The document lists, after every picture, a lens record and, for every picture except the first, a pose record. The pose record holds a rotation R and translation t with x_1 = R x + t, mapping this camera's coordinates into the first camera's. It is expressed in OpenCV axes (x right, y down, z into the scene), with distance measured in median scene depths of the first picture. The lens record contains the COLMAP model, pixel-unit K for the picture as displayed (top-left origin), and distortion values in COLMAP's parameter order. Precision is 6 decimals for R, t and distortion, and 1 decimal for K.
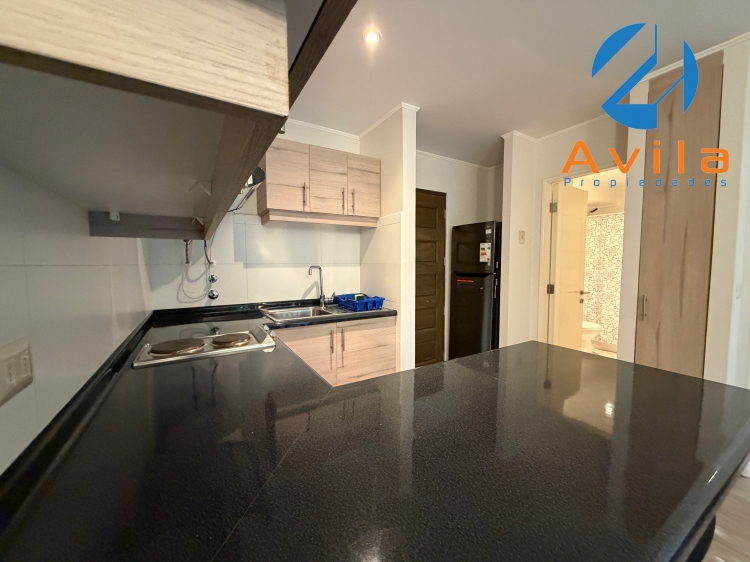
lens RADIAL K [[296.8, 0, 373.6], [0, 296.8, 281.9], [0, 0, 1]] dist [-0.000702, 0.000036]
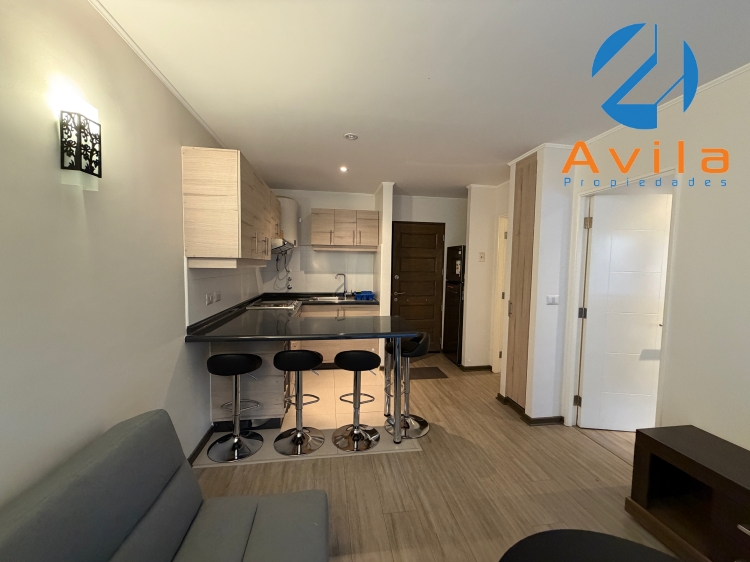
lens RADIAL K [[296.8, 0, 373.6], [0, 296.8, 281.9], [0, 0, 1]] dist [-0.000702, 0.000036]
pose [[0.923724, 0.041621, -0.380791, 0.690679], [-0.043184, 0.999057, 0.004443, -0.022785], [0.380617, 0.012340, 0.924651, -0.585758]]
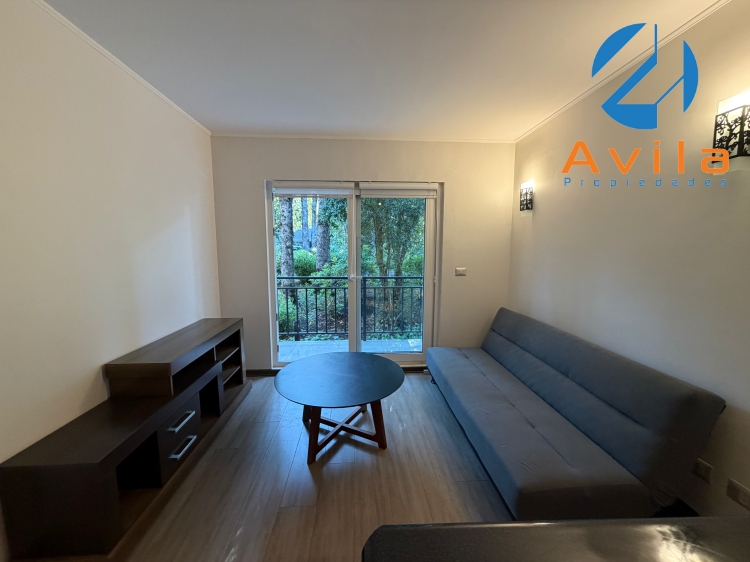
lens RADIAL K [[296.8, 0, 373.6], [0, 296.8, 281.9], [0, 0, 1]] dist [-0.000702, 0.000036]
pose [[-0.884542, -0.048072, 0.463977, 0.387934], [0.033376, 0.985603, 0.165747, -0.065073], [-0.465265, 0.162096, -0.870203, 0.496293]]
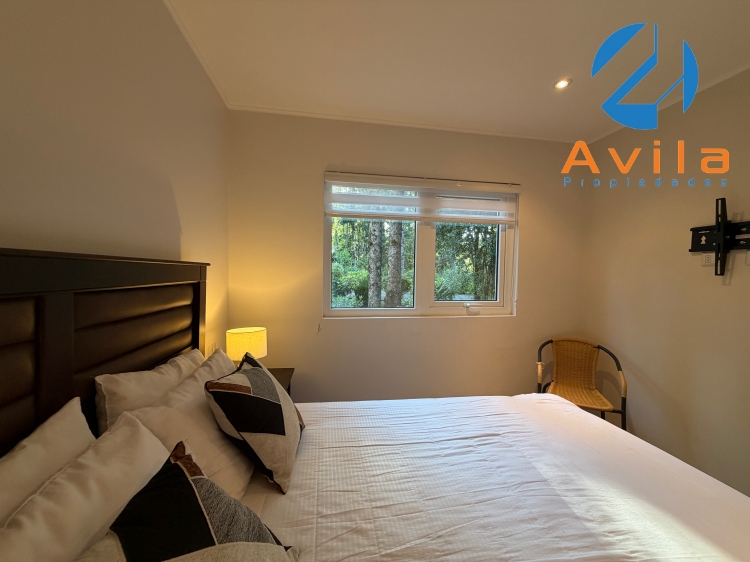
lens RADIAL K [[296.8, 0, 373.6], [0, 296.8, 281.9], [0, 0, 1]] dist [-0.000702, 0.000036]
pose [[-0.928211, -0.025607, 0.371171, 1.957237], [0.010194, 0.995504, 0.094171, -0.081398], [-0.371914, 0.091195, -0.923777, 1.033855]]
